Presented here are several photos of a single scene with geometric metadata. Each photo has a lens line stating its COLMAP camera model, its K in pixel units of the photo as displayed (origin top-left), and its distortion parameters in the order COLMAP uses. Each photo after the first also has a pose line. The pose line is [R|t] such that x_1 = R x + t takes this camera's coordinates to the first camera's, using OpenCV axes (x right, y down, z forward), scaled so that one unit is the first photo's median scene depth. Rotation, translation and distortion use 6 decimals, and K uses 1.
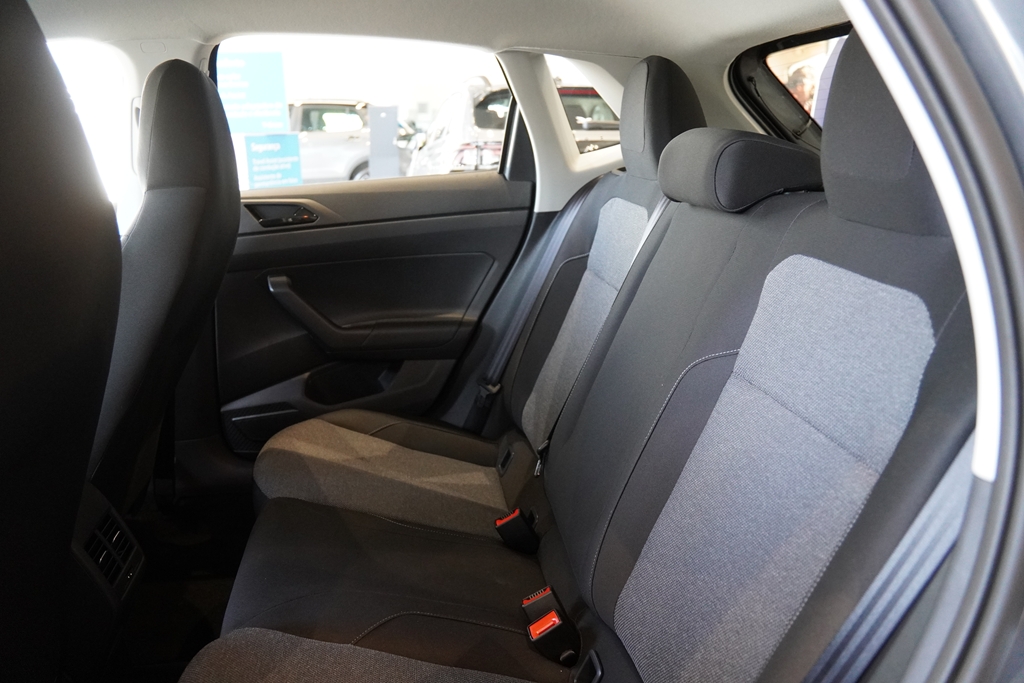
lens RADIAL K [[769.4, 0, 511.8], [0, 769.4, 325.0], [0, 0, 1]] dist [-0.146659, 0.116582]
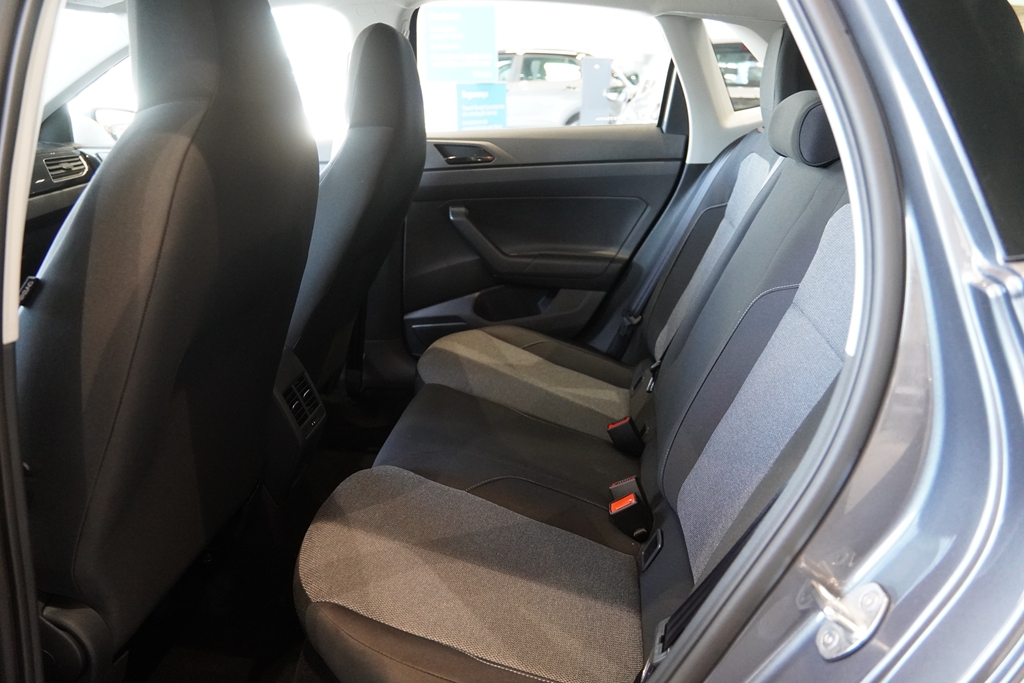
lens RADIAL K [[769.4, 0, 511.8], [0, 769.4, 325.0], [0, 0, 1]] dist [-0.146659, 0.116582]
pose [[0.960255, 0.097036, -0.261714, 0.099225], [-0.081042, 0.994160, 0.071255, 0.025798], [0.267100, -0.047213, 0.962512, -0.123793]]
